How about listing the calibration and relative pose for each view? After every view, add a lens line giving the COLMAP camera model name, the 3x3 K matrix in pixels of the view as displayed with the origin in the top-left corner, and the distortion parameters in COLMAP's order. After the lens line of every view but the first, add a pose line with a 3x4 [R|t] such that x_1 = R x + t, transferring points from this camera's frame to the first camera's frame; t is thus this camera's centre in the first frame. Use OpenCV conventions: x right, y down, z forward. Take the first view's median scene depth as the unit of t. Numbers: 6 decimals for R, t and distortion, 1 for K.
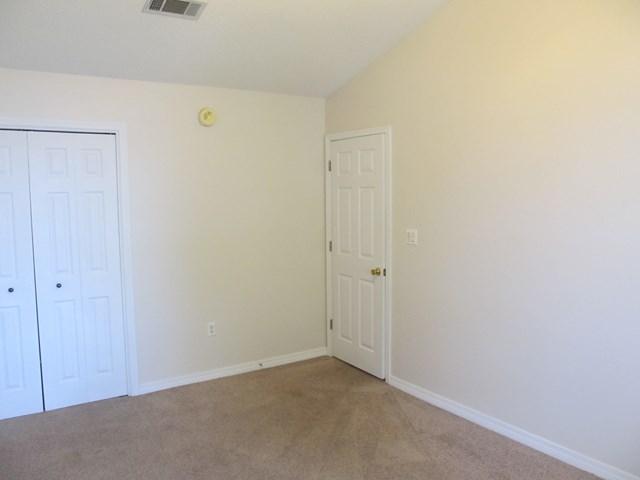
lens RADIAL K [[539.5, 0, 319.4], [0, 539.5, 239.1], [0, 0, 1]] dist [-0.021119, -0.009338]
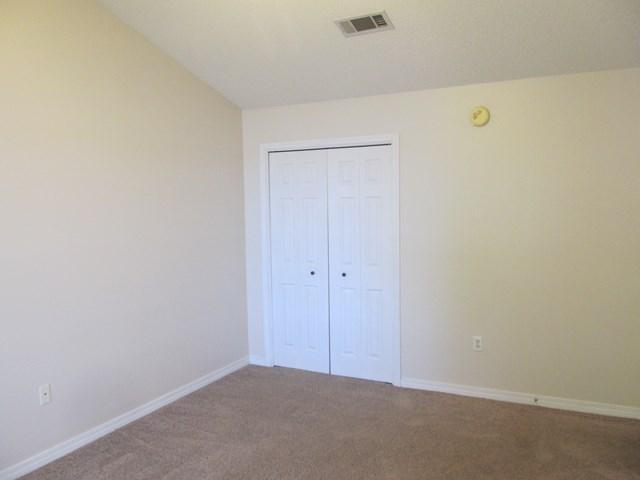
lens RADIAL K [[539.5, 0, 318.9], [0, 539.5, 240.4], [0, 0, 1]] dist [-0.021119, -0.009338]
pose [[0.501855, 0.069761, -0.862134, 0.496248], [-0.063974, 0.997006, 0.043434, -0.037315], [0.862583, 0.033356, 0.504815, 0.313466]]
